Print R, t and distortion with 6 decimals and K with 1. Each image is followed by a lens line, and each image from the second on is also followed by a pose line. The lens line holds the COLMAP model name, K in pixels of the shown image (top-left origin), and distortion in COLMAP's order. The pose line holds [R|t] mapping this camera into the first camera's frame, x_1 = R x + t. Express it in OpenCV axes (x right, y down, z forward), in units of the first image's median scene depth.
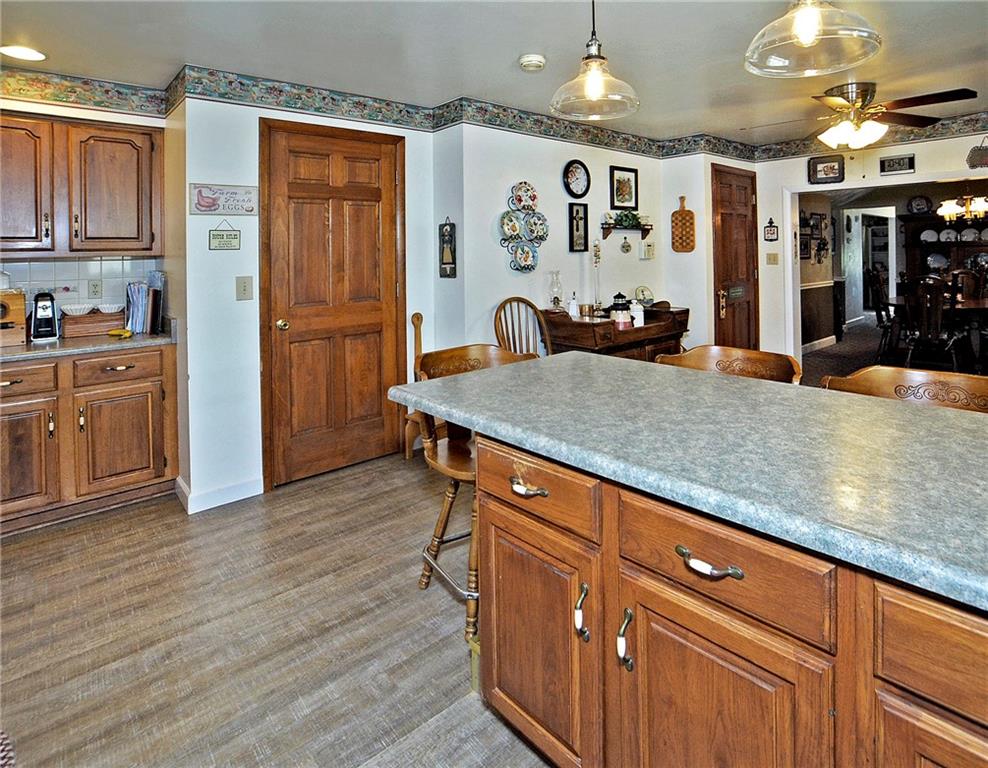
lens RADIAL K [[529.3, 0, 484.5], [0, 529.3, 370.1], [0, 0, 1]] dist [-0.059070, 0.027179]
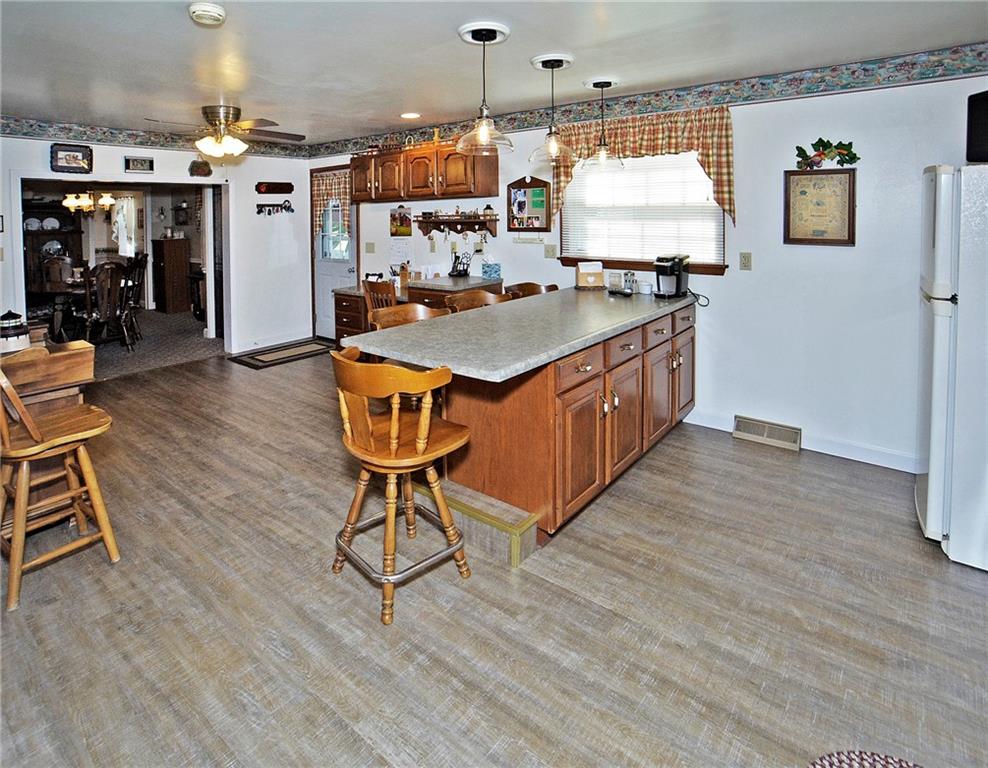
lens RADIAL K [[529.3, 0, 484.5], [0, 529.3, 370.1], [0, 0, 1]] dist [-0.059070, 0.027179]
pose [[-0.173846, -0.255732, 0.950988, -0.638029], [0.233033, 0.927583, 0.292038, -0.151108], [-0.956804, 0.272381, -0.101662, 0.586589]]
